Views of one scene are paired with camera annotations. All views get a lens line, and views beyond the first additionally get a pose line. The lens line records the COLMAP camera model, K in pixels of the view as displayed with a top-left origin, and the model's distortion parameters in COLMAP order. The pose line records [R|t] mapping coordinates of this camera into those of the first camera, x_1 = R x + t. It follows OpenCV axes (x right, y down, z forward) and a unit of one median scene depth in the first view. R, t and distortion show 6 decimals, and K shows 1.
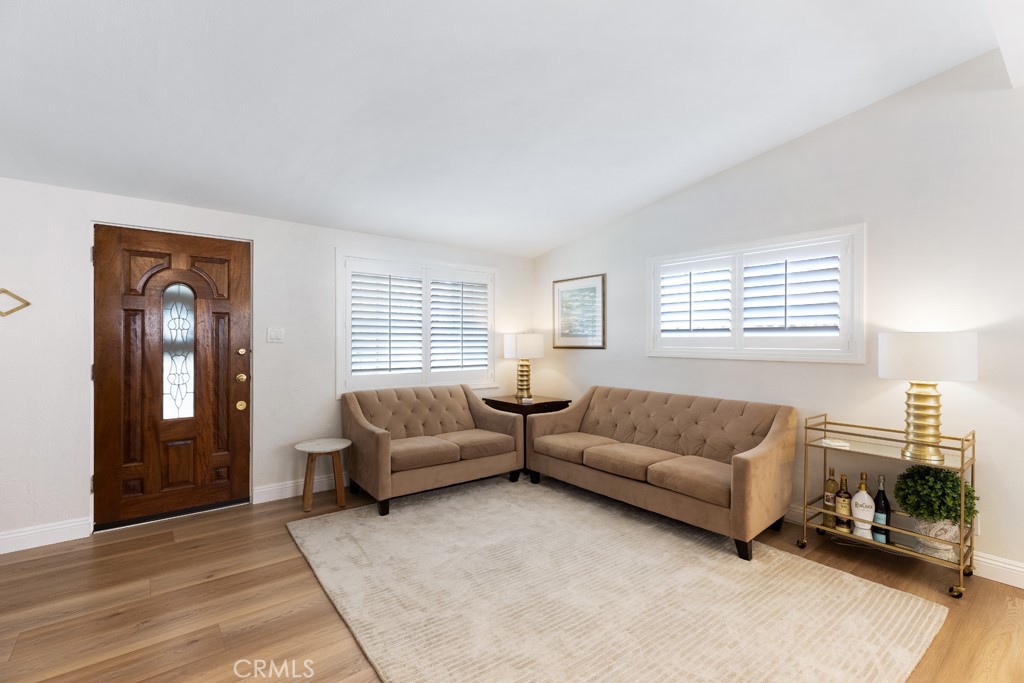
lens RADIAL K [[459.7, 0, 507.5], [0, 459.7, 341.6], [0, 0, 1]] dist [0.009073, -0.002401]
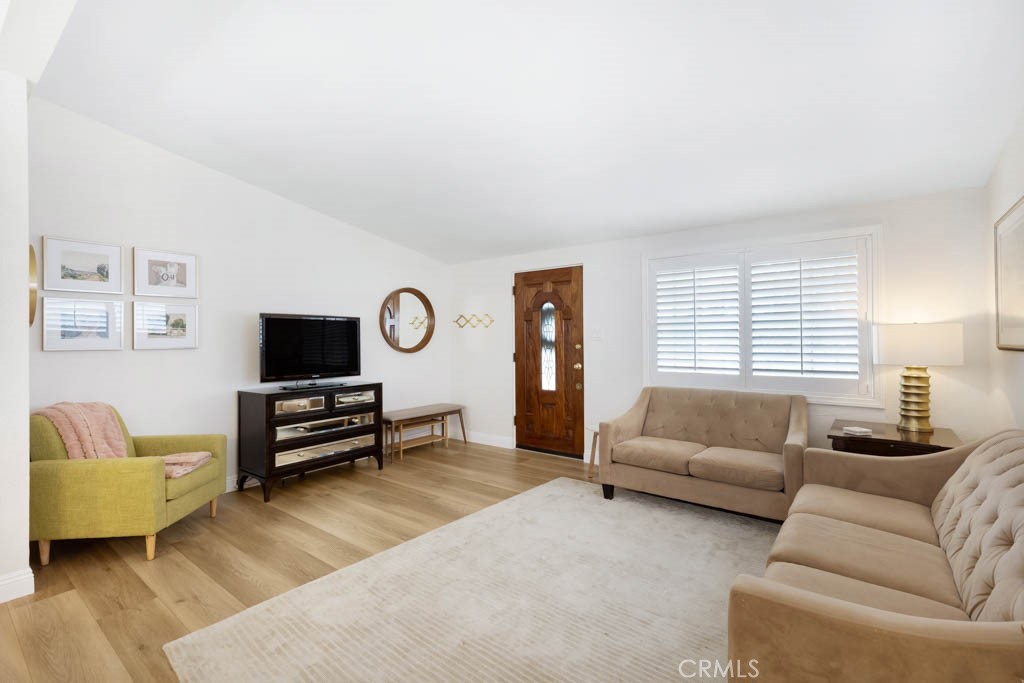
lens RADIAL K [[459.7, 0, 516.0], [0, 459.7, 341.7], [0, 0, 1]] dist [0.009073, -0.002401]
pose [[0.238748, 0.004080, -0.971073, 0.710279], [0.008823, 0.999941, 0.006371, -0.004335], [0.971041, -0.010089, 0.238698, 0.511531]]
